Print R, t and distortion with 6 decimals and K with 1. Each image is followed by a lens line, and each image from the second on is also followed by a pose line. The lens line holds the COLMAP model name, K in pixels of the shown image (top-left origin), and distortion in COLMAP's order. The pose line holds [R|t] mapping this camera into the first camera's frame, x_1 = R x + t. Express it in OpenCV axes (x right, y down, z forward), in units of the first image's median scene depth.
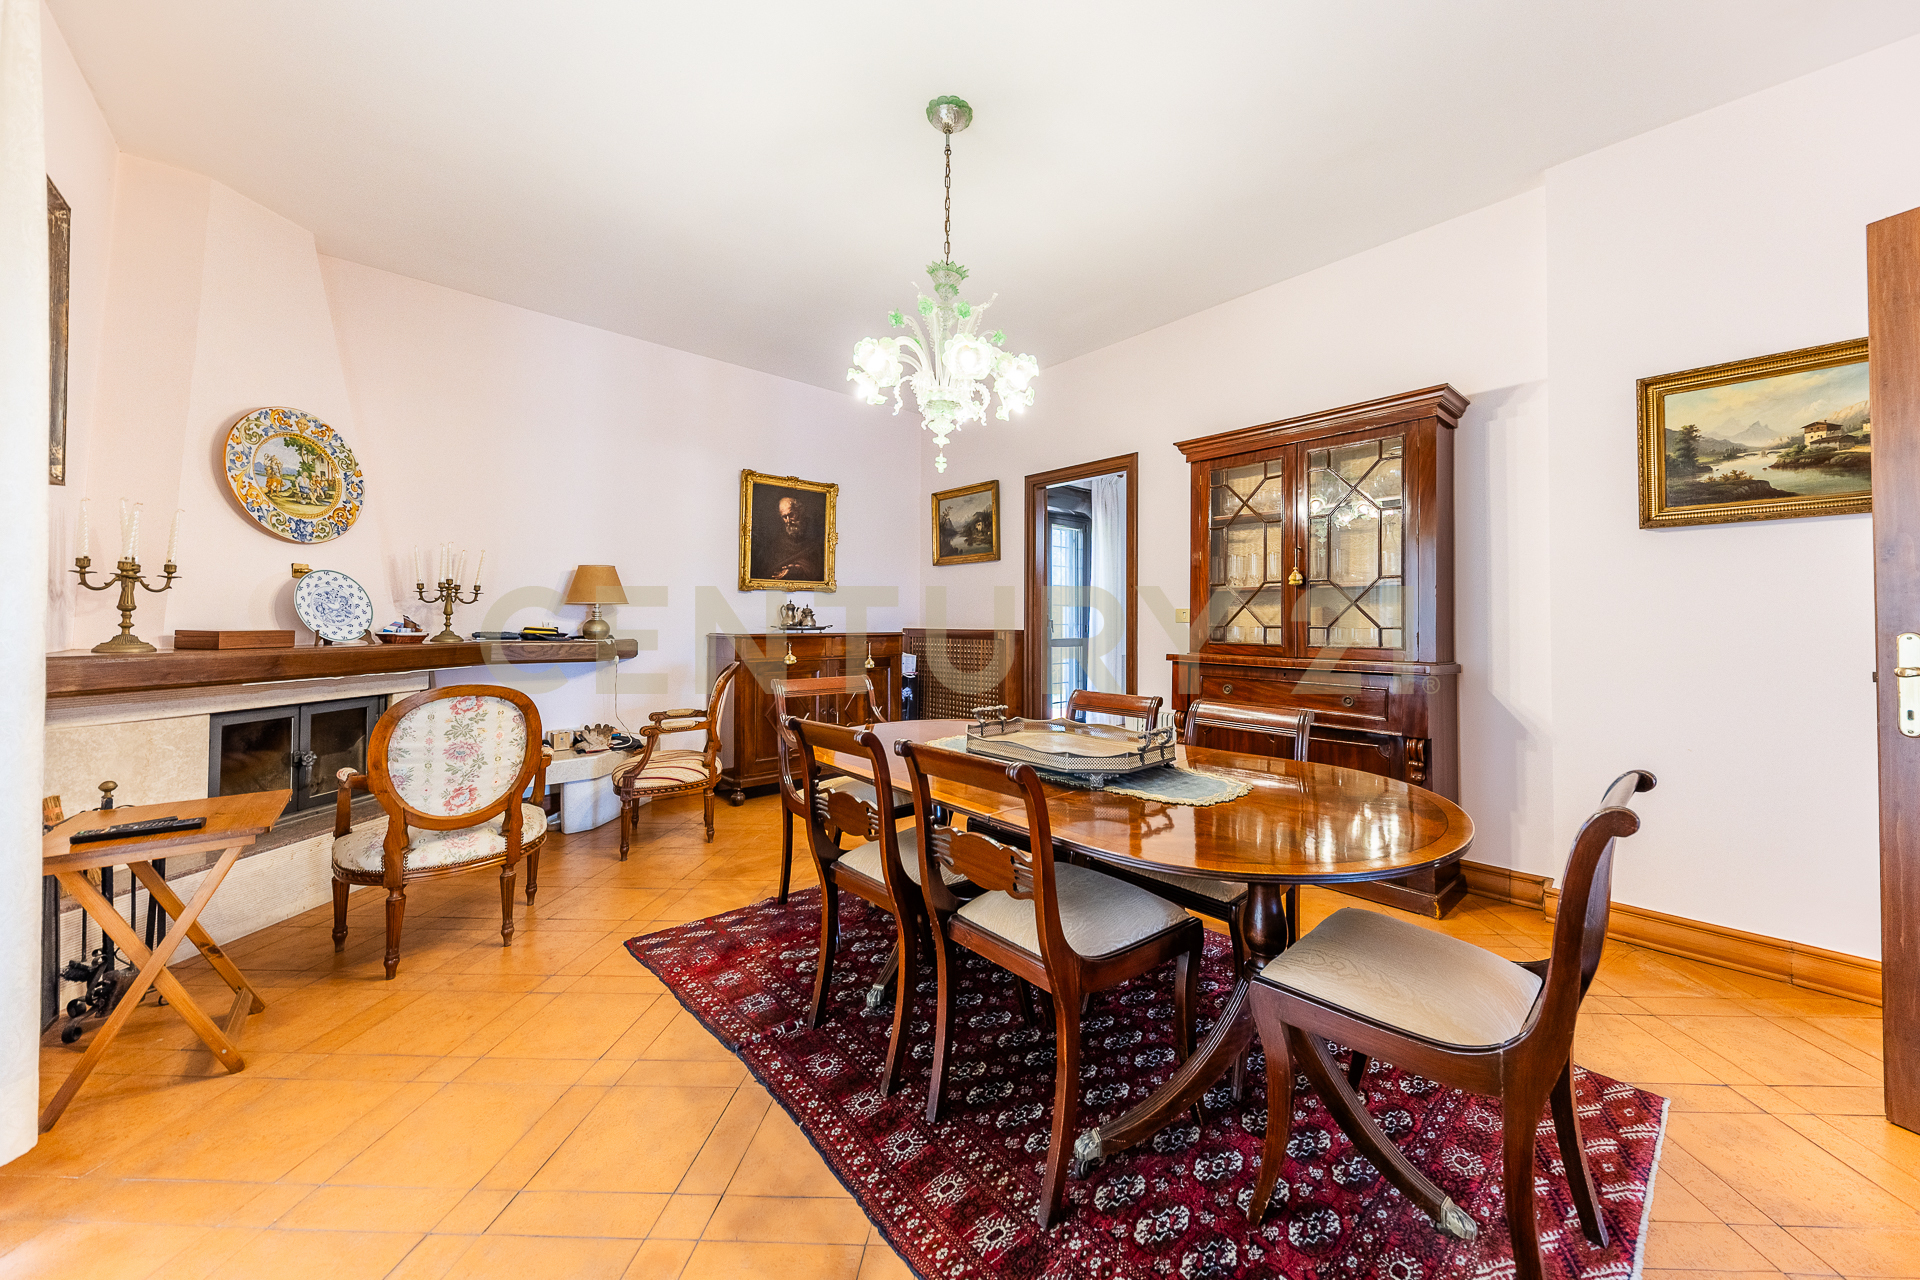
lens RADIAL K [[677.3, 0, 986.3], [0, 677.3, 605.5], [0, 0, 1]] dist [0.011756, -0.005006]
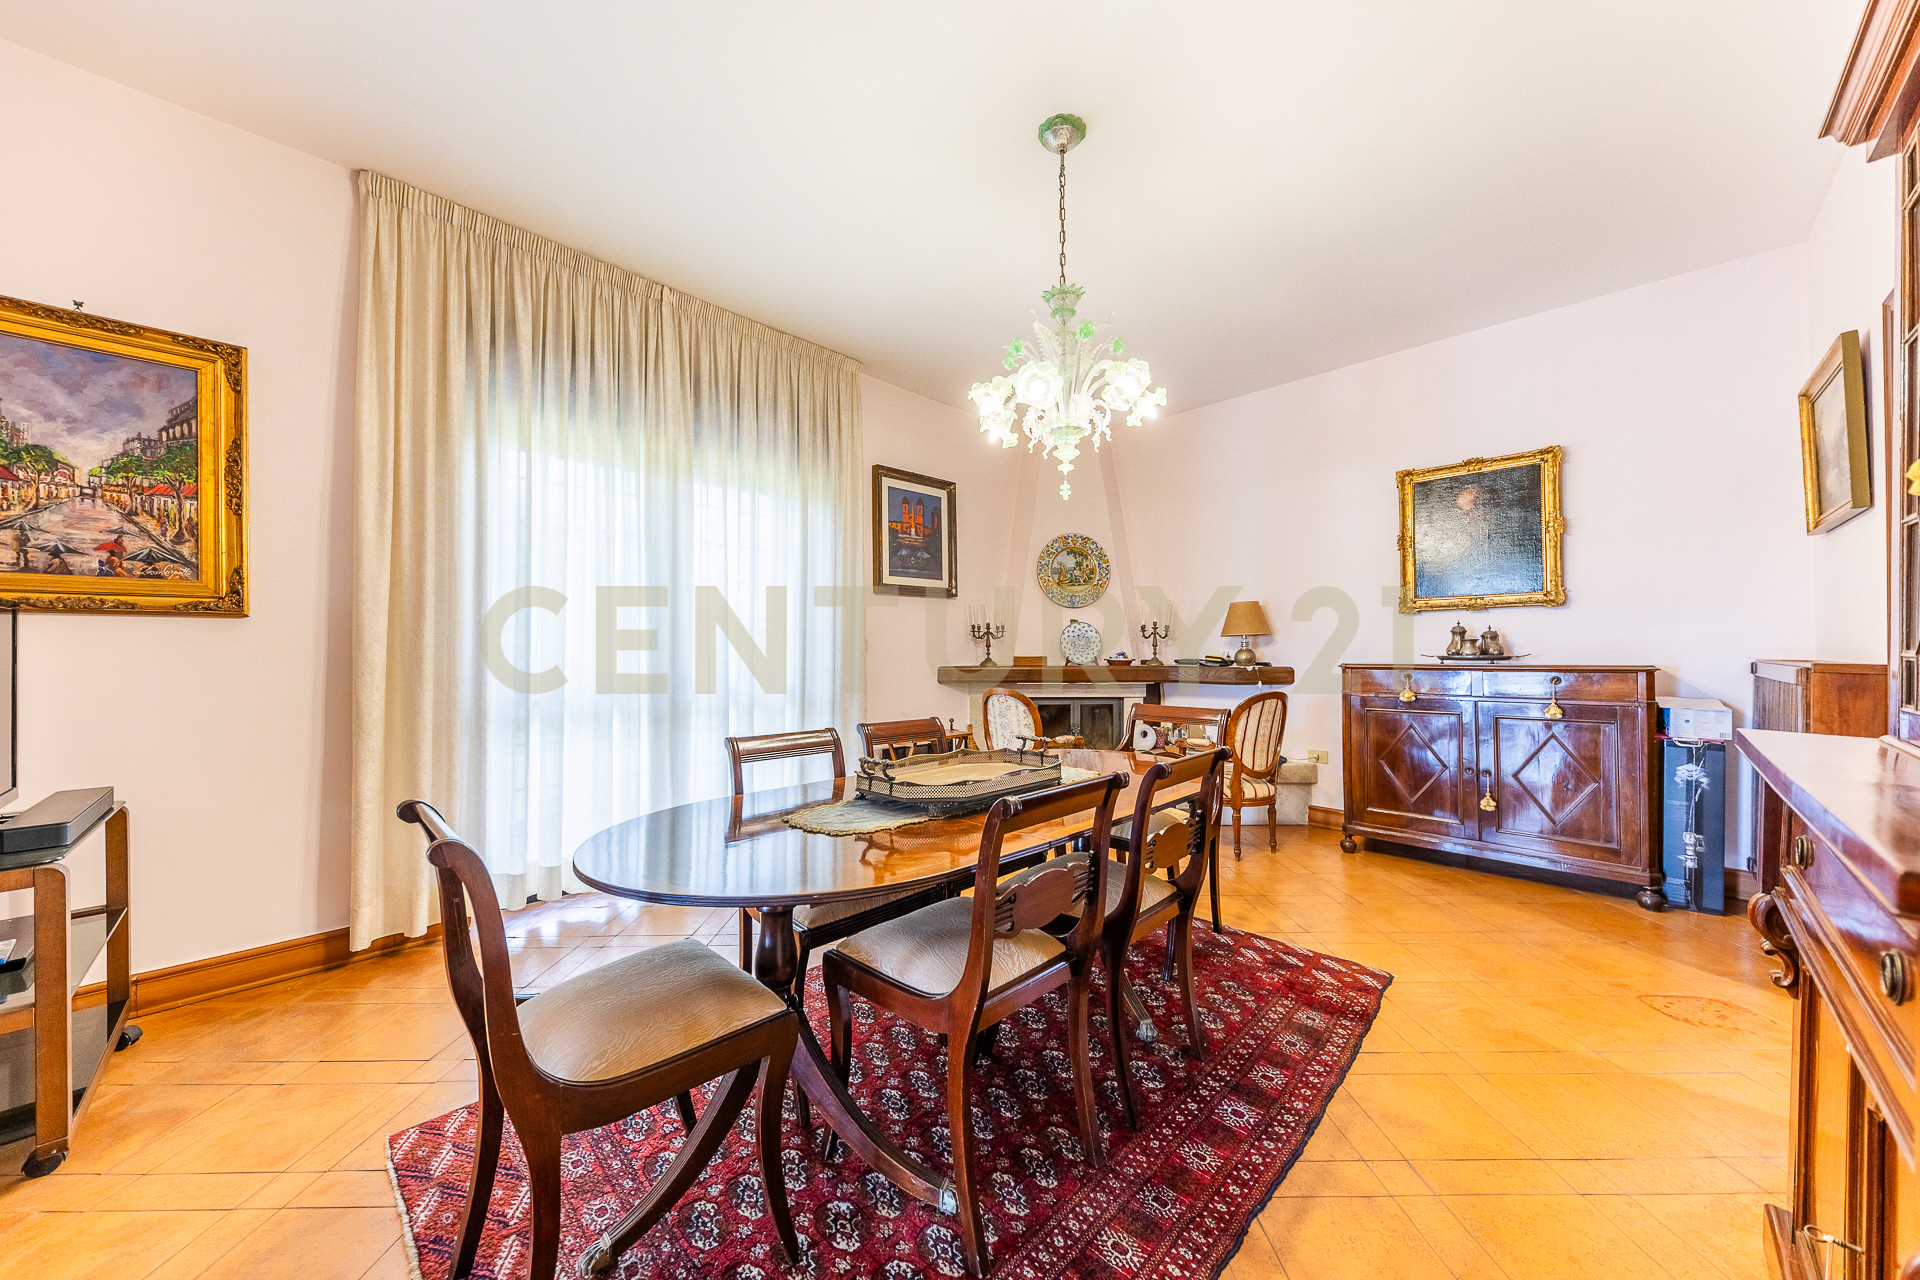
lens RADIAL K [[659.5, 0, 968.1], [0, 659.5, 643.8], [0, 0, 1]] dist [0.010794, -0.004670]
pose [[0.051954, -0.016881, -0.998507, 0.689651], [0.029137, 0.999457, -0.015381, 0.021053], [0.998224, -0.028294, 0.052417, 0.618025]]
